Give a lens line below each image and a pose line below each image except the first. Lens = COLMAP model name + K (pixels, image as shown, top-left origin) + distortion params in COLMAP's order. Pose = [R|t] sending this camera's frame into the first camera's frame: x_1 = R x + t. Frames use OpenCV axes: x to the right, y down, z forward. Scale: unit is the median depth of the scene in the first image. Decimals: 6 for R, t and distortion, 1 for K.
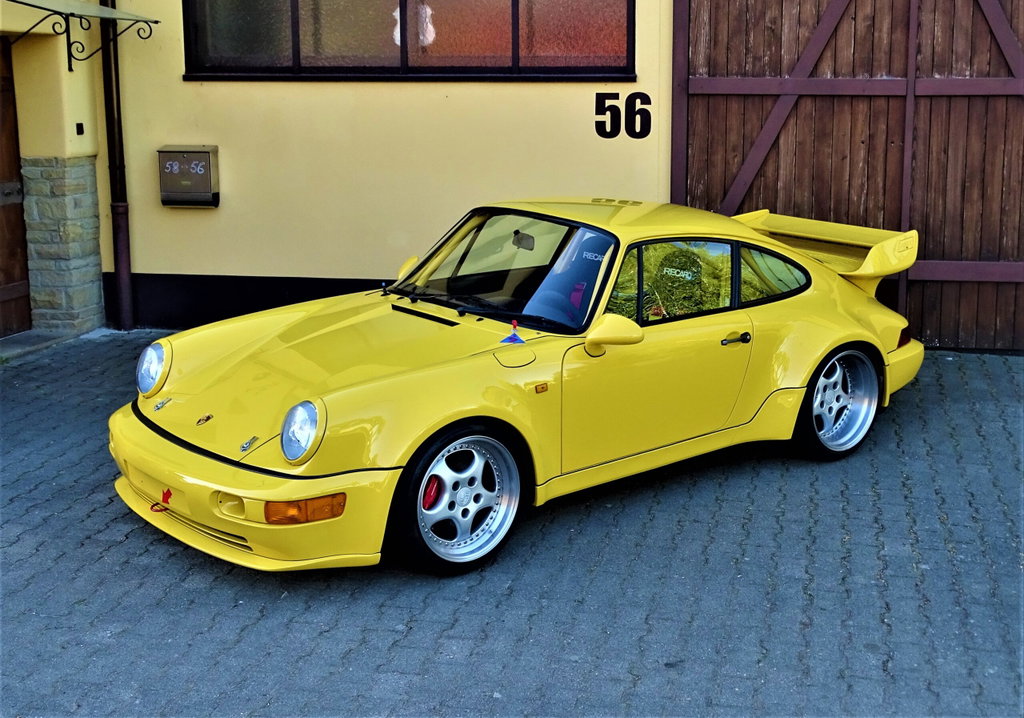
lens RADIAL K [[1459.5, 0, 585.4], [0, 1459.5, 341.1], [0, 0, 1]] dist [0.013629, 0.020411]
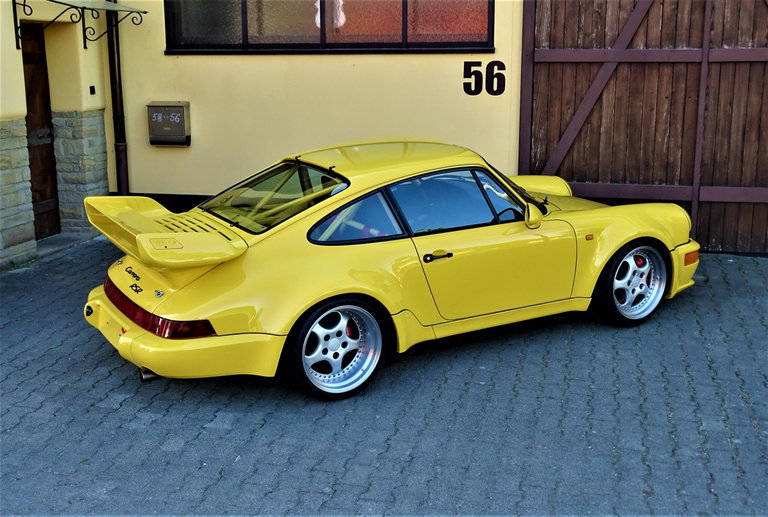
lens RADIAL K [[969.5, 0, 367.6], [0, 969.5, 261.4], [0, 0, 1]] dist [0.021884, -0.017648]
pose [[0.997591, 0.006287, -0.069086, -0.019594], [-0.003420, 0.999131, 0.041542, -0.022994], [0.069287, -0.041206, 0.996745, 0.093531]]
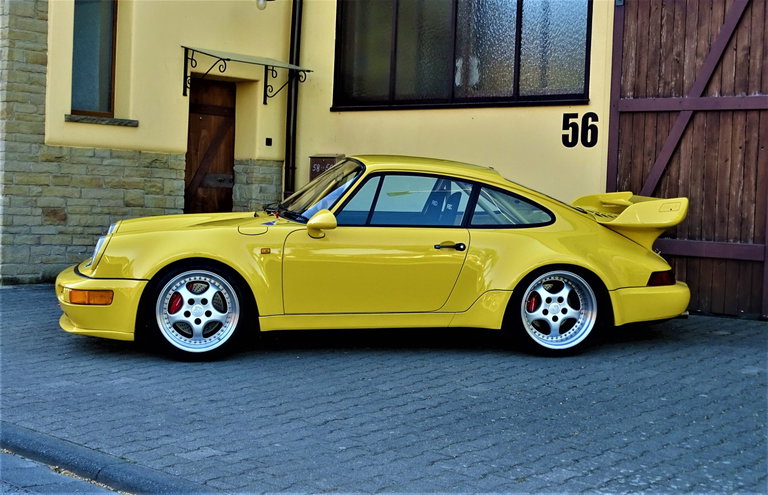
lens RADIAL K [[1256.8, 0, 385.8], [0, 1256.8, 218.0], [0, 0, 1]] dist [0.045903, 0.032522]
pose [[0.848108, 0.040378, -0.528283, 0.499442], [-0.130440, 0.982314, -0.134328, 0.102821], [0.513516, 0.182834, 0.838375, -0.029025]]
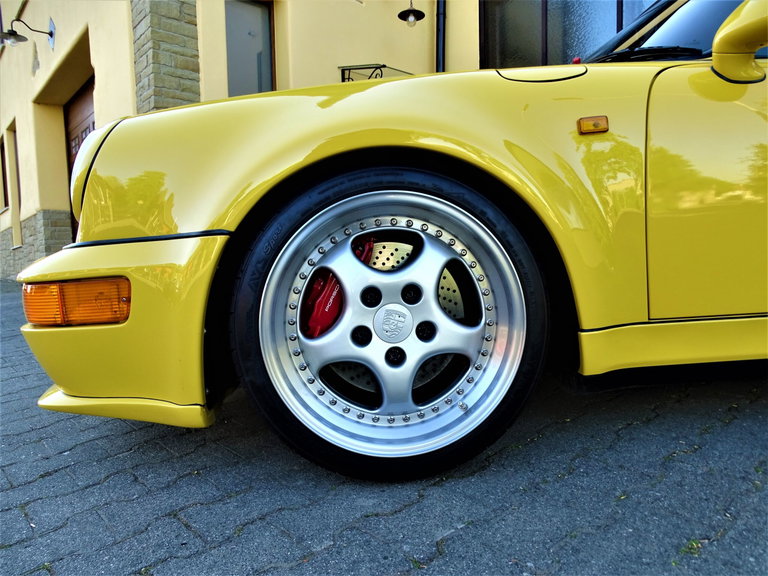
lens RADIAL K [[553.6, 0, 384.0], [0, 553.6, 288.0], [0, 0, 1]] dist [0.003012, 0.001363]
pose [[0.786904, 0.002228, -0.617071, 0.018948], [-0.079903, 0.991943, -0.098313, 0.071107], [0.611880, 0.126669, 0.780742, 0.532669]]
